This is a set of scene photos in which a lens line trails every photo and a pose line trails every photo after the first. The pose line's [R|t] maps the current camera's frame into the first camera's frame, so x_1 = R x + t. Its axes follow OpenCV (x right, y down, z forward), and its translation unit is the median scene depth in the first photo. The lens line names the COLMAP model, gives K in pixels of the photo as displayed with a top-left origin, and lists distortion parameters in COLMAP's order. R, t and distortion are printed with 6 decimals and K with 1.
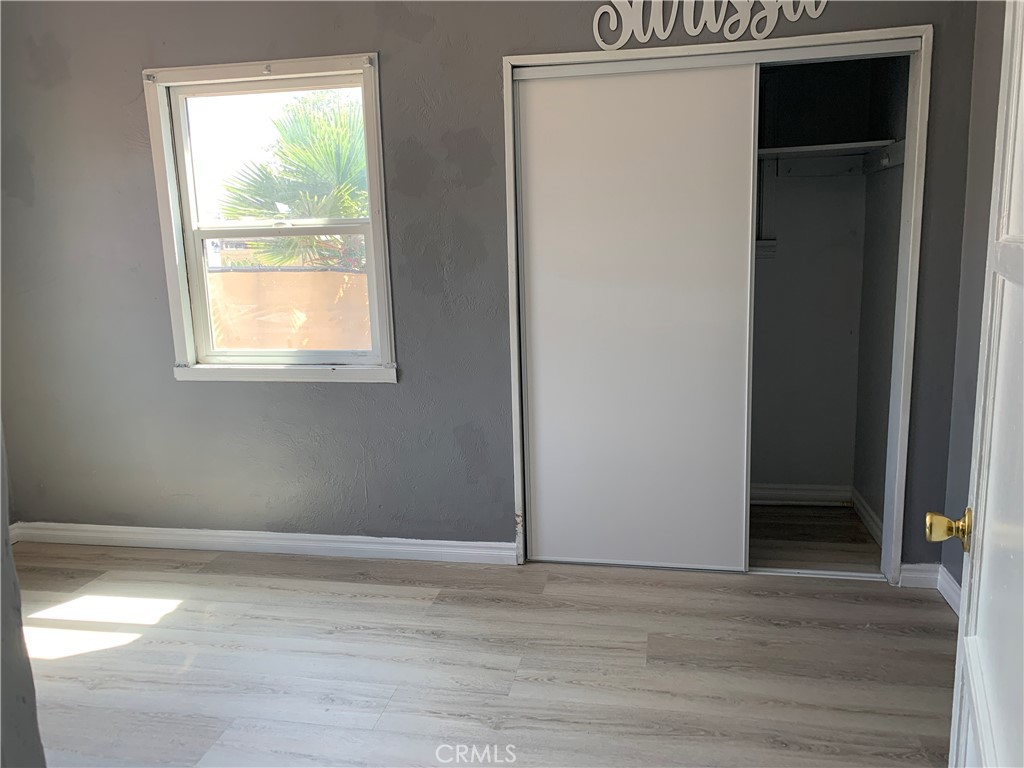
lens RADIAL K [[777.0, 0, 516.7], [0, 777.0, 367.3], [0, 0, 1]] dist [0.030878, -0.038435]
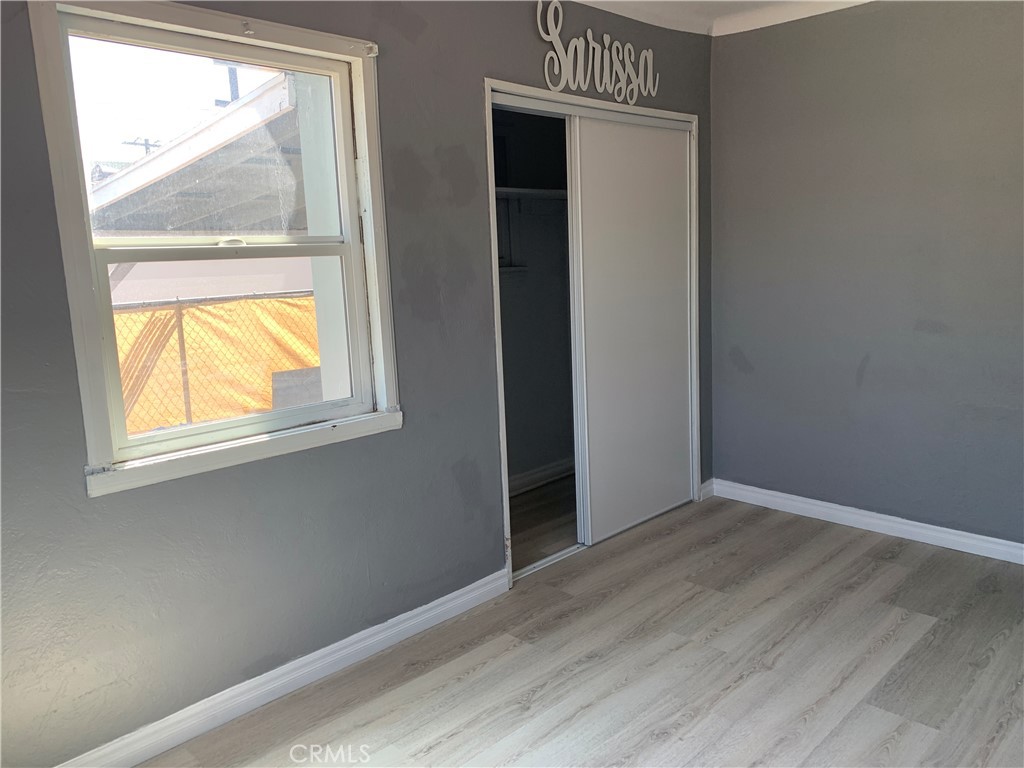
lens RADIAL K [[777.0, 0, 525.8], [0, 777.0, 356.7], [0, 0, 1]] dist [0.030878, -0.038435]
pose [[0.558213, -0.103340, 0.823237, -0.855201], [0.160417, 0.986934, 0.015115, -0.052387], [-0.814042, 0.123624, 0.567497, 0.438372]]
